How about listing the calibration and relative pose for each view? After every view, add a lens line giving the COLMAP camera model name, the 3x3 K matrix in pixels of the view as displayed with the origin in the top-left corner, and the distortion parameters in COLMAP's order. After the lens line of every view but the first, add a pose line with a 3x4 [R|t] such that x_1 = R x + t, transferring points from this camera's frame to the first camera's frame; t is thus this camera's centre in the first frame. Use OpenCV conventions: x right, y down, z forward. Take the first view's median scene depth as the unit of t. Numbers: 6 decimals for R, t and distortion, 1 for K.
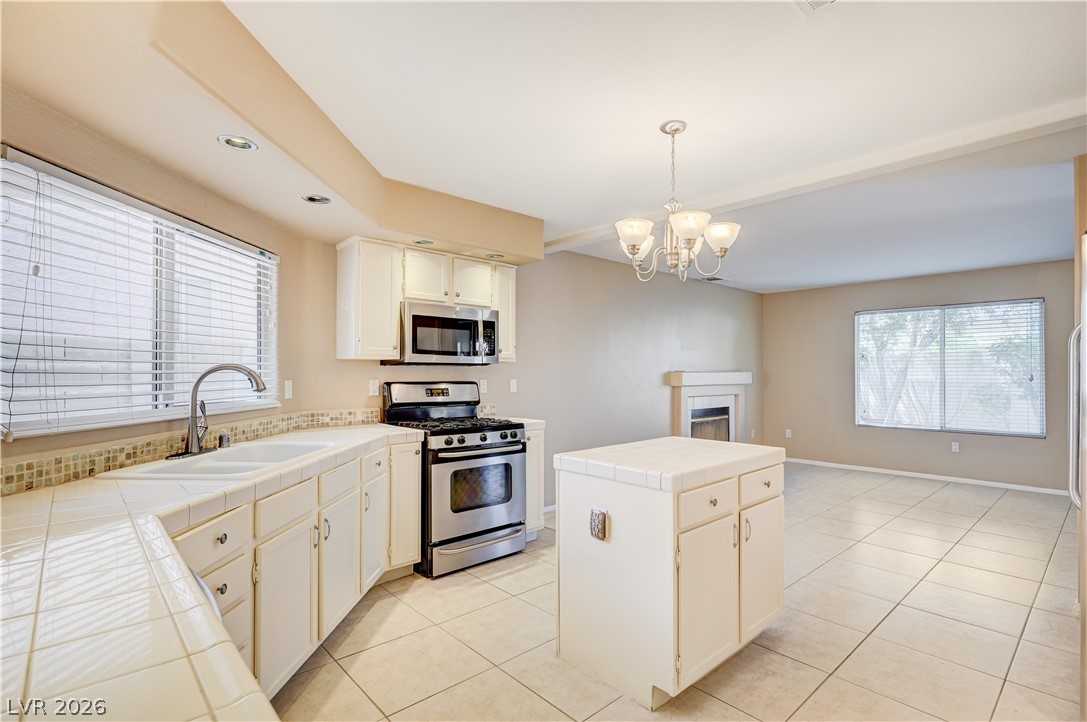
lens RADIAL K [[524.7, 0, 559.4], [0, 524.7, 359.5], [0, 0, 1]] dist [0.003397, 0.000895]
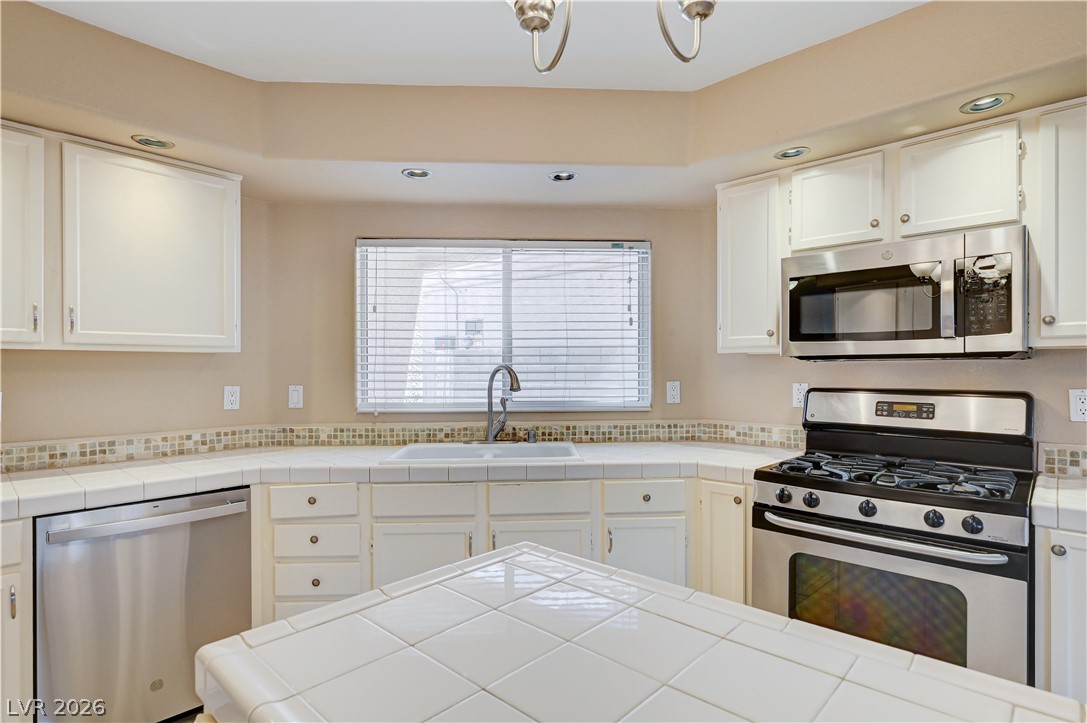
lens RADIAL K [[554.9, 0, 553.7], [0, 554.9, 366.2], [0, 0, 1]] dist [0.004067, 0.000417]
pose [[0.060490, -0.010390, -0.998115, 0.354713], [0.025322, 0.999640, -0.008872, 0.016507], [0.997848, -0.024738, 0.060732, 0.701873]]
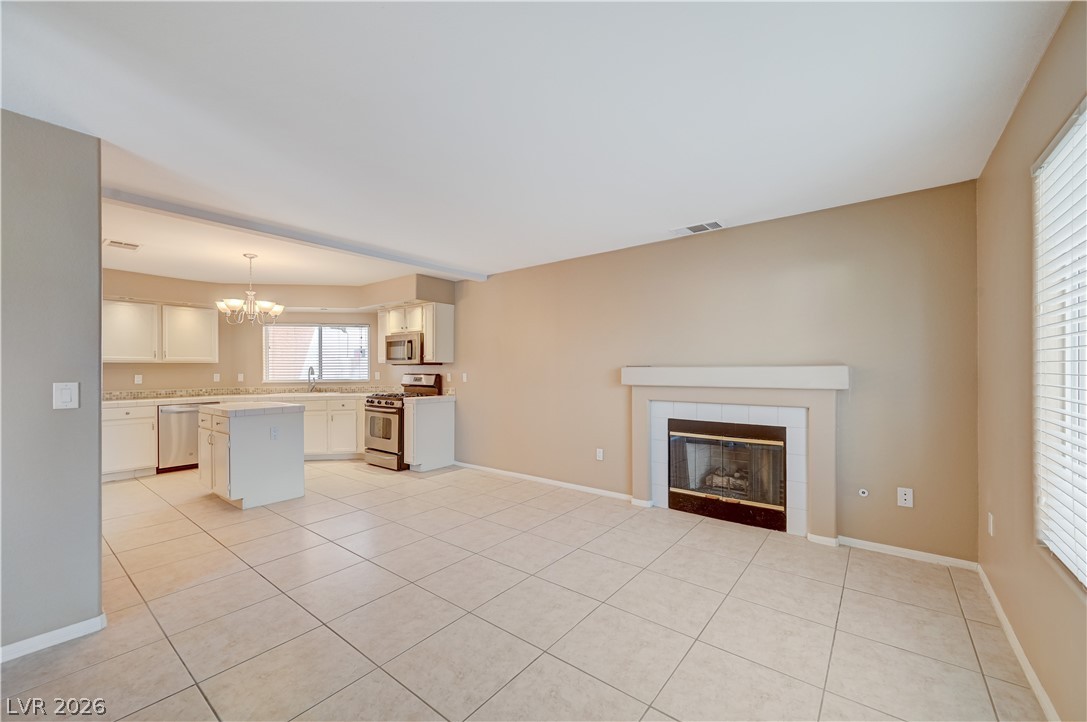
lens RADIAL K [[433.9, 0, 562.6], [0, 433.9, 365.8], [0, 0, 1]] dist [0.003586, -0.000722]
pose [[0.158513, -0.009630, -0.987310, 1.594206], [0.026489, 0.999634, -0.005498, 0.040837], [0.987001, -0.025281, 0.158710, 1.449463]]
